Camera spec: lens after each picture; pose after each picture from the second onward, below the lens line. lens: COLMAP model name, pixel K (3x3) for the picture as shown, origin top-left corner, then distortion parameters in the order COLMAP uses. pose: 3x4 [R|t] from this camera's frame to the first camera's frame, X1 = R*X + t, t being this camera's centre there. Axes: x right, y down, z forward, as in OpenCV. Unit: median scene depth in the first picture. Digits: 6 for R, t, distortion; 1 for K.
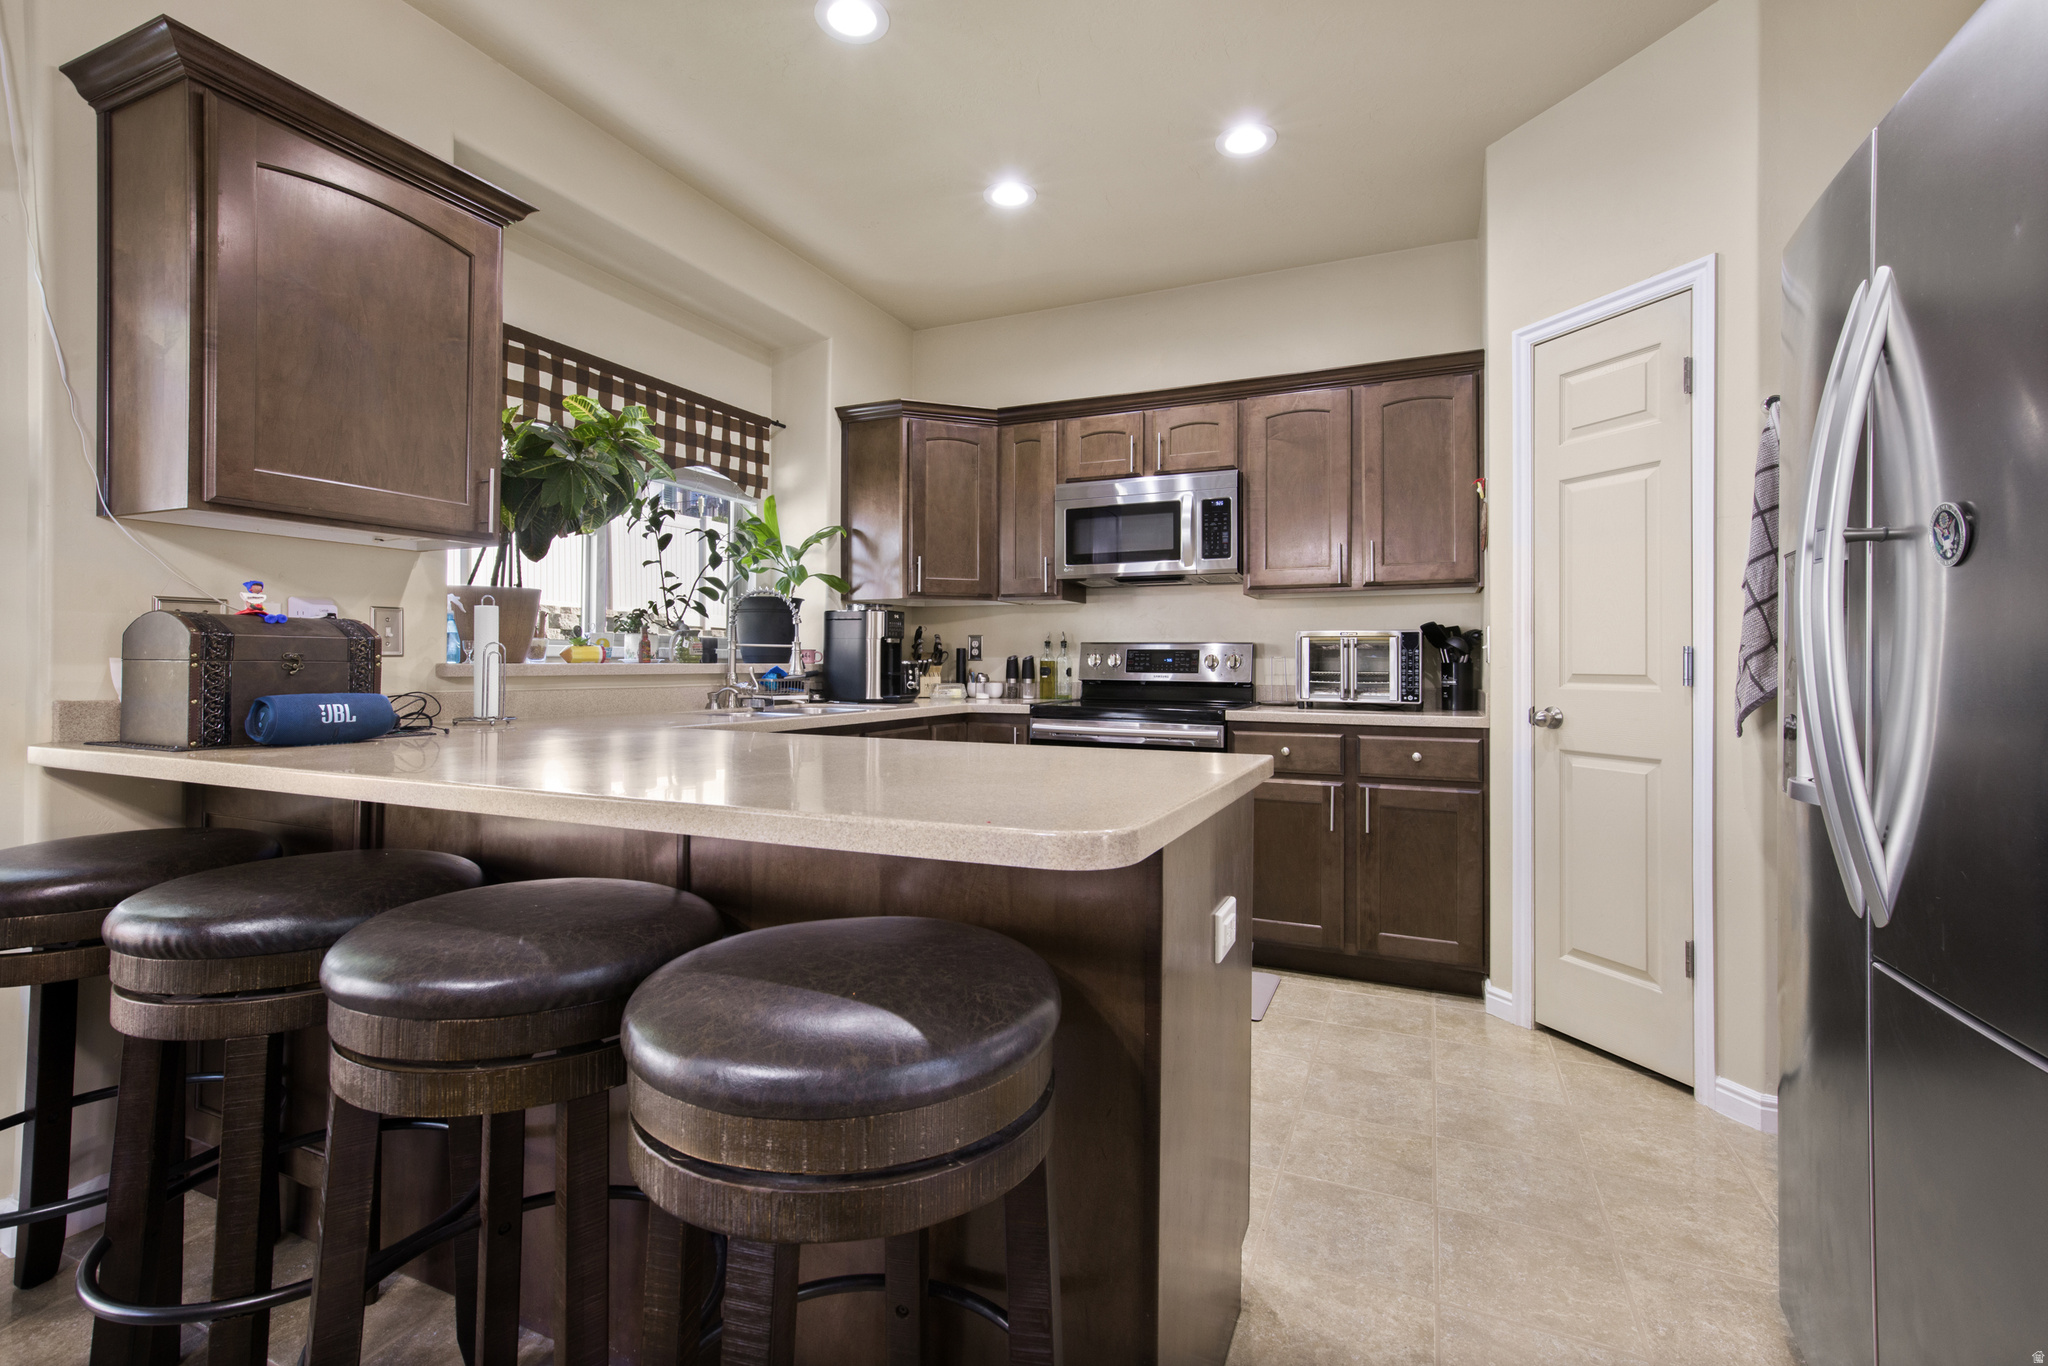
lens RADIAL K [[918.2, 0, 1014.3], [0, 918.2, 648.6], [0, 0, 1]] dist [-0.000431, 0.013552]
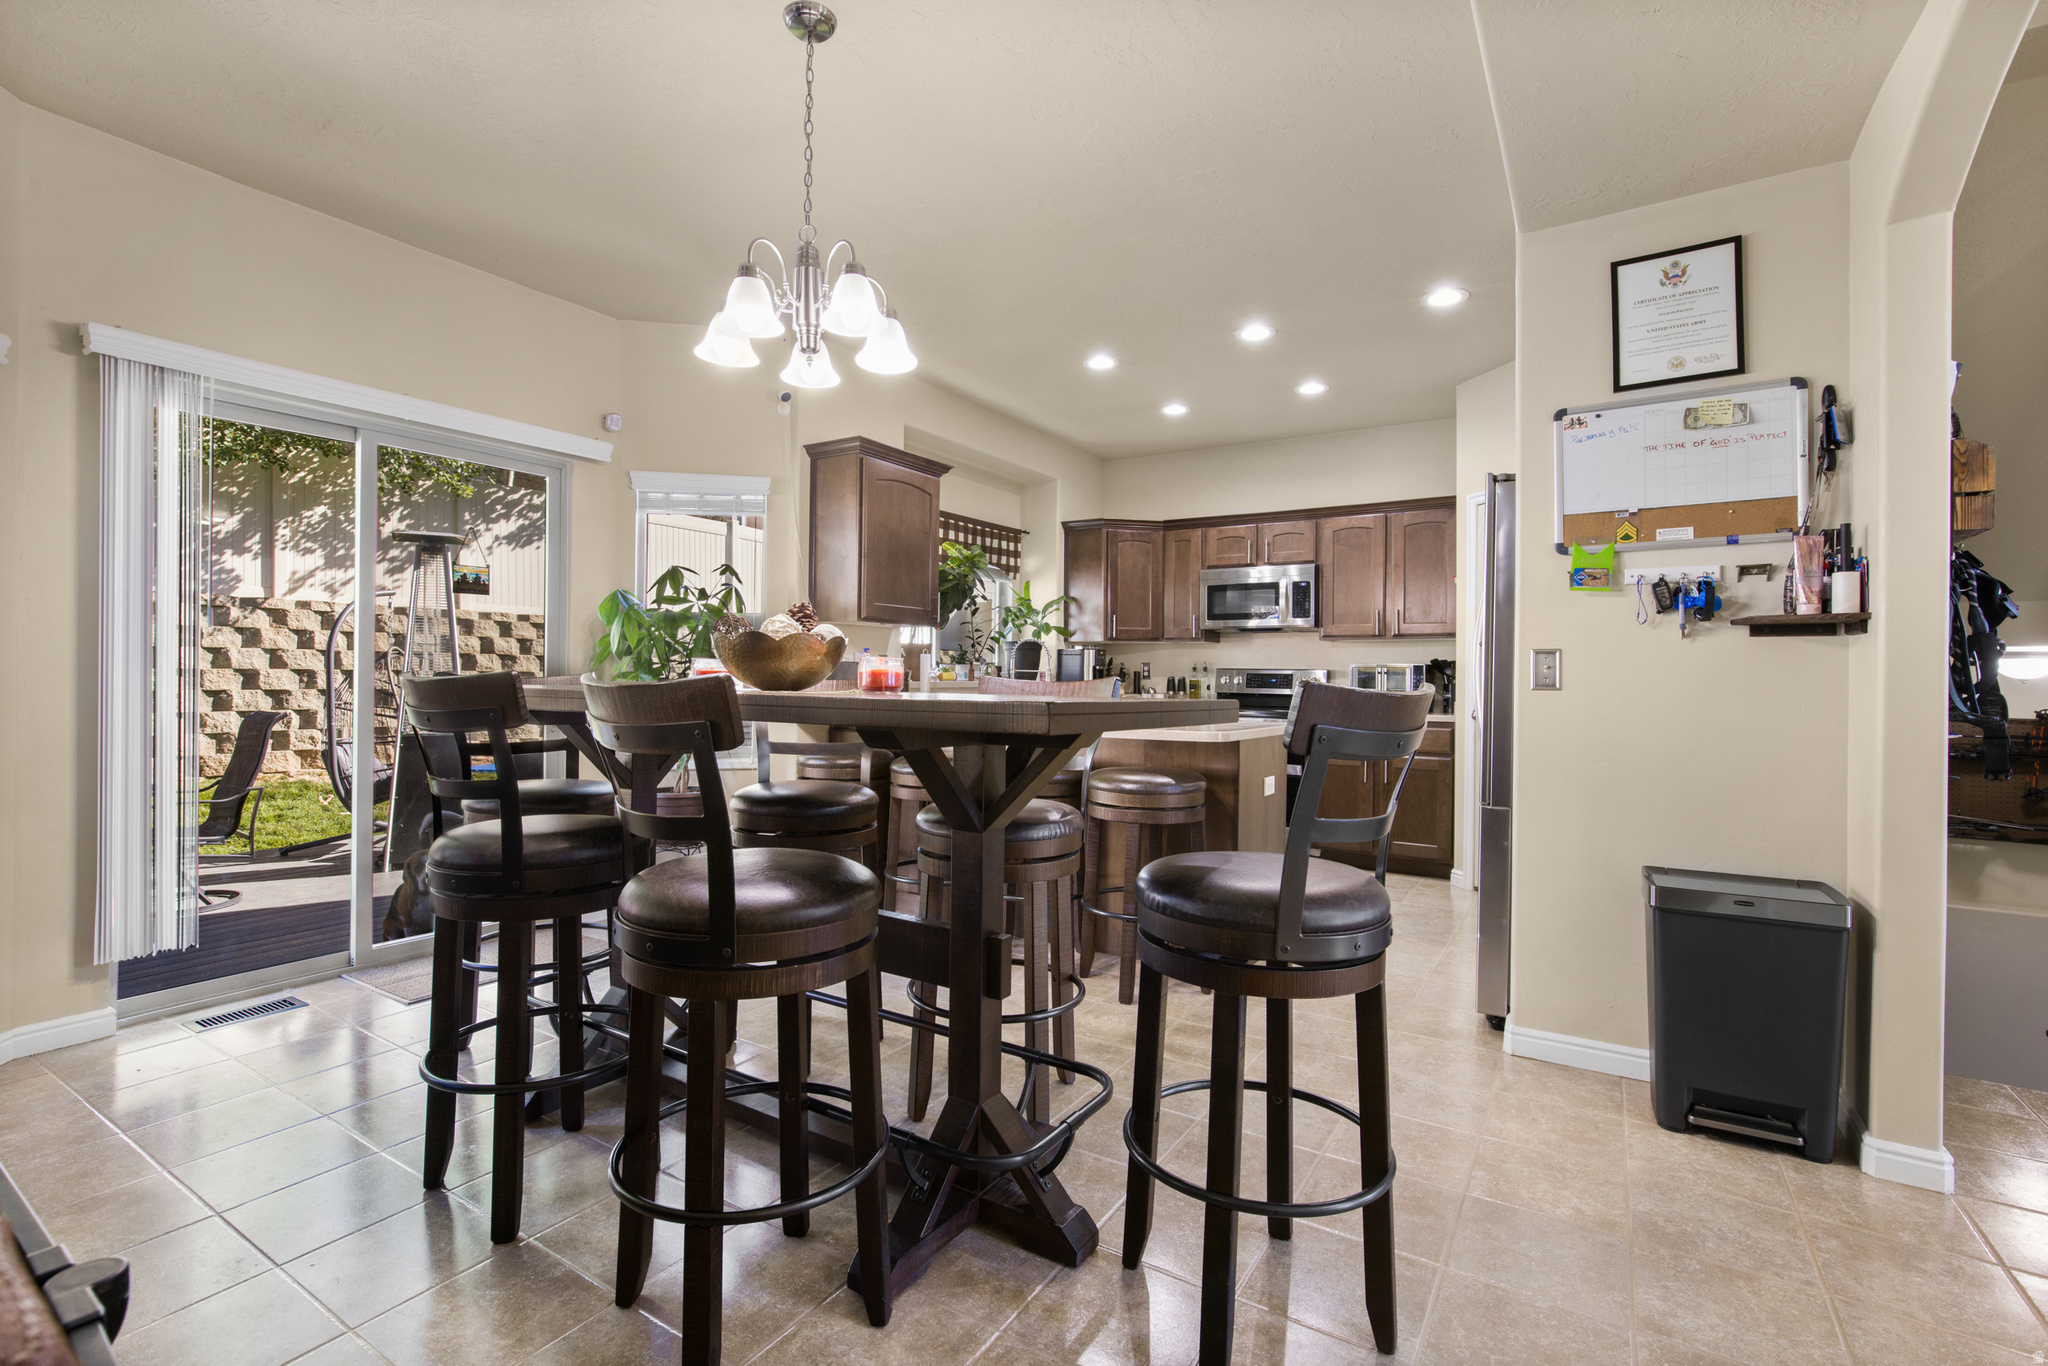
lens RADIAL K [[917.9, 0, 1023.3], [0, 917.9, 673.3], [0, 0, 1]] dist [-0.015761, 0.000772]
pose [[0.990580, 0.005275, -0.136834, -0.042842], [-0.003563, 0.999912, 0.012754, -0.019028], [0.136889, -0.012146, 0.990512, -0.647569]]
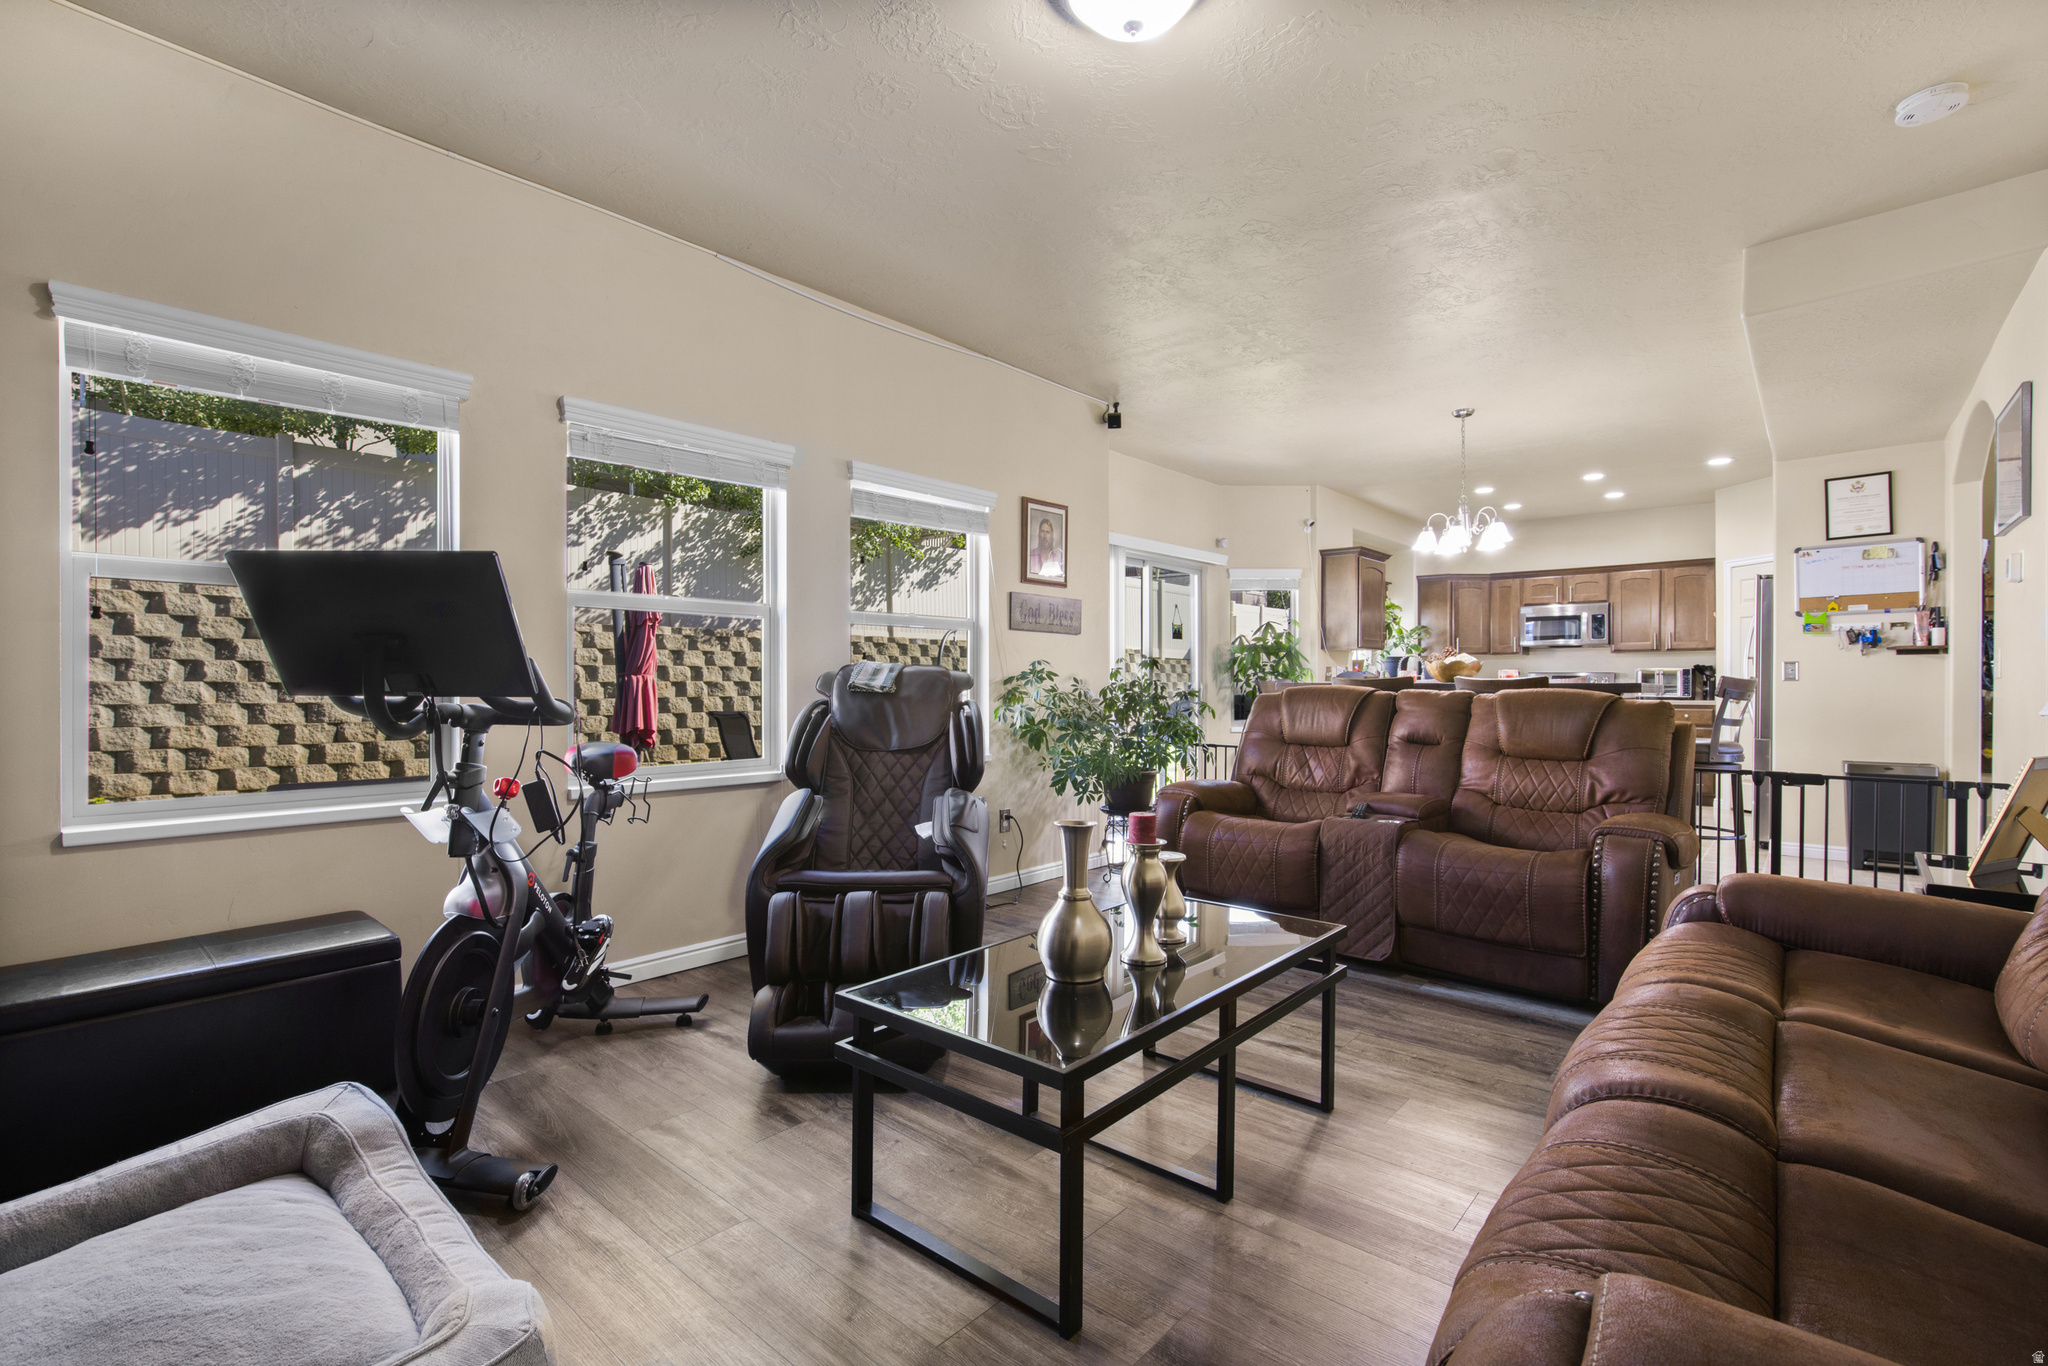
lens RADIAL K [[893.5, 0, 1024.0], [0, 893.5, 683.0], [0, 0, 1]] dist [-0.024462, 0.005691]
pose [[0.952139, -0.003551, -0.305645, -0.499036], [0.008444, 0.999856, 0.014687, -0.026525], [0.305549, -0.016565, 0.952032, -1.658189]]
